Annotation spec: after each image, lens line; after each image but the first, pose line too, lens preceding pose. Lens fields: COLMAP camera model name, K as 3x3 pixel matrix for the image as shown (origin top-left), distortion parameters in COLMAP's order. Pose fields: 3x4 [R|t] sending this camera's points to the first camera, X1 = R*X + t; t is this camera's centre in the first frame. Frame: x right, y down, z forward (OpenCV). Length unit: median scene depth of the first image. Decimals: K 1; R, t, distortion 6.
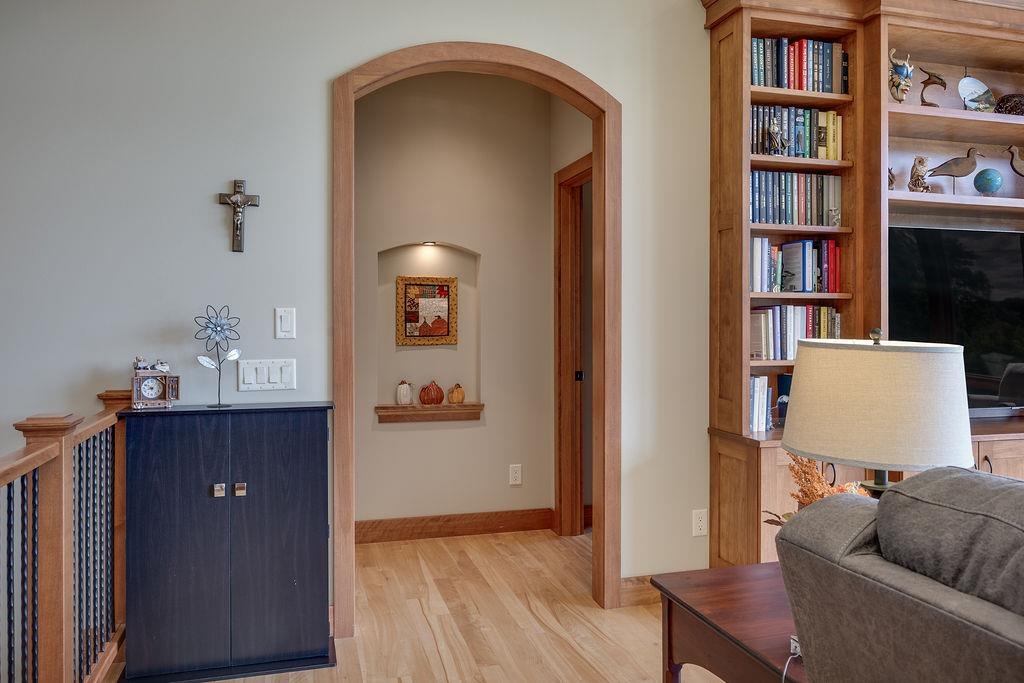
lens RADIAL K [[747.8, 0, 511.5], [0, 747.8, 334.1], [0, 0, 1]] dist [-0.007437, -0.001318]
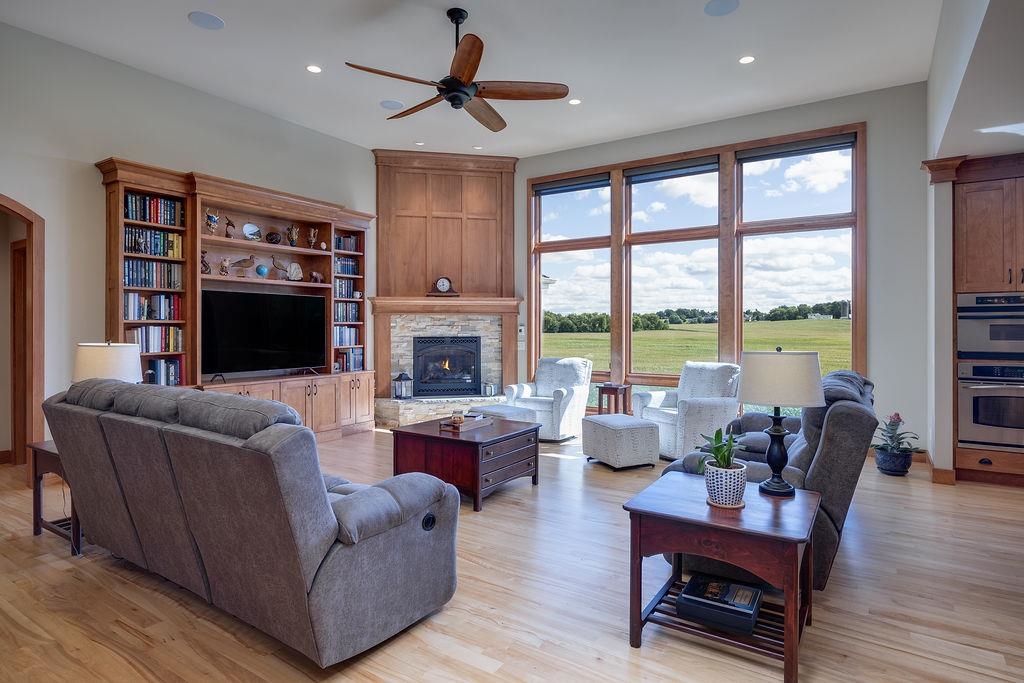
lens RADIAL K [[563.4, 0, 507.6], [0, 563.4, 331.1], [0, 0, 1]] dist [-0.000108, 0.000409]
pose [[0.759439, -0.004905, 0.650560, 0.106435], [0.014216, 0.999858, -0.009057, 0.003328], [-0.650423, 0.016126, 0.759401, -0.820005]]
